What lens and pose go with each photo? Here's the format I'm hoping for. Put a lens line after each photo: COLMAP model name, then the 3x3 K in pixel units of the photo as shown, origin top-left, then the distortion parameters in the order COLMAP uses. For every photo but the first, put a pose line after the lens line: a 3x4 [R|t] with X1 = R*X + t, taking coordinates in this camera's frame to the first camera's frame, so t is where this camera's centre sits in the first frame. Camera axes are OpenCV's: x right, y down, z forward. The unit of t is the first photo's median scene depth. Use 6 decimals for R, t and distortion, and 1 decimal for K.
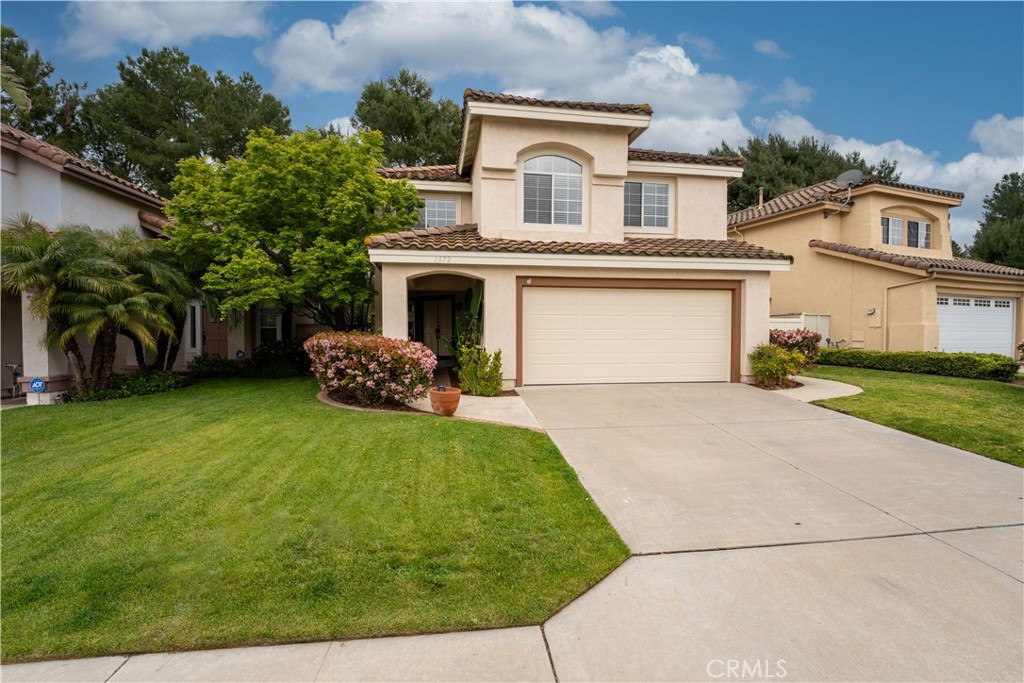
lens RADIAL K [[457.7, 0, 512.0], [0, 457.7, 341.5], [0, 0, 1]] dist [-0.016139, 0.000593]
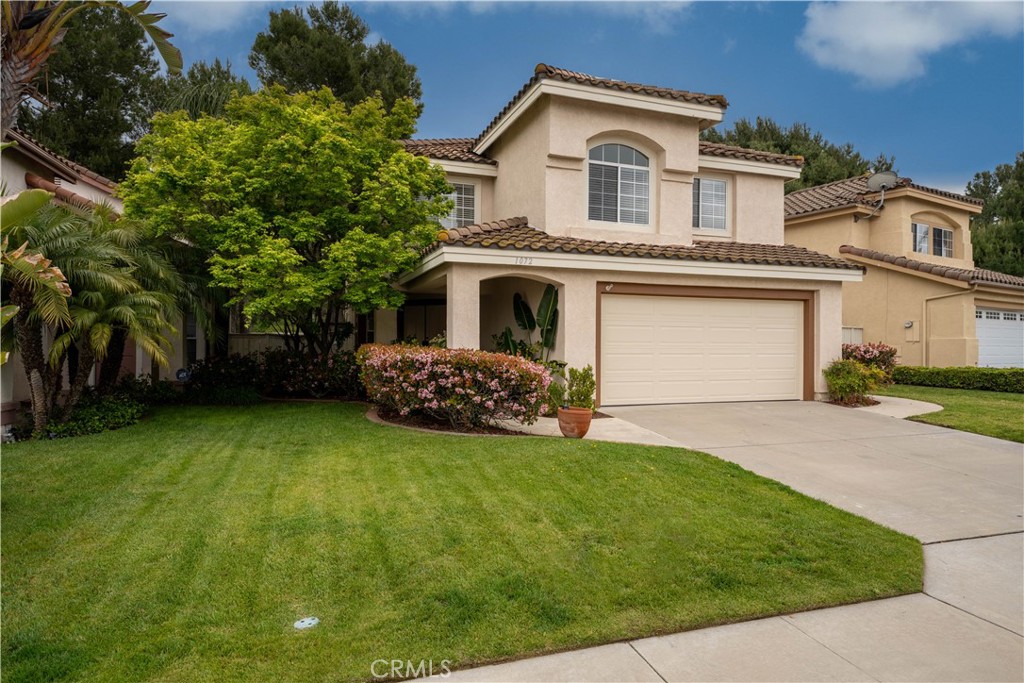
lens RADIAL K [[605.4, 0, 512.0], [0, 605.4, 341.5], [0, 0, 1]] dist [0.012233, -0.000818]
pose [[0.981569, 0.004476, 0.191057, -0.338362], [0.000938, 0.999601, -0.028234, 0.004264], [-0.191107, 0.027892, 0.981173, -0.096855]]
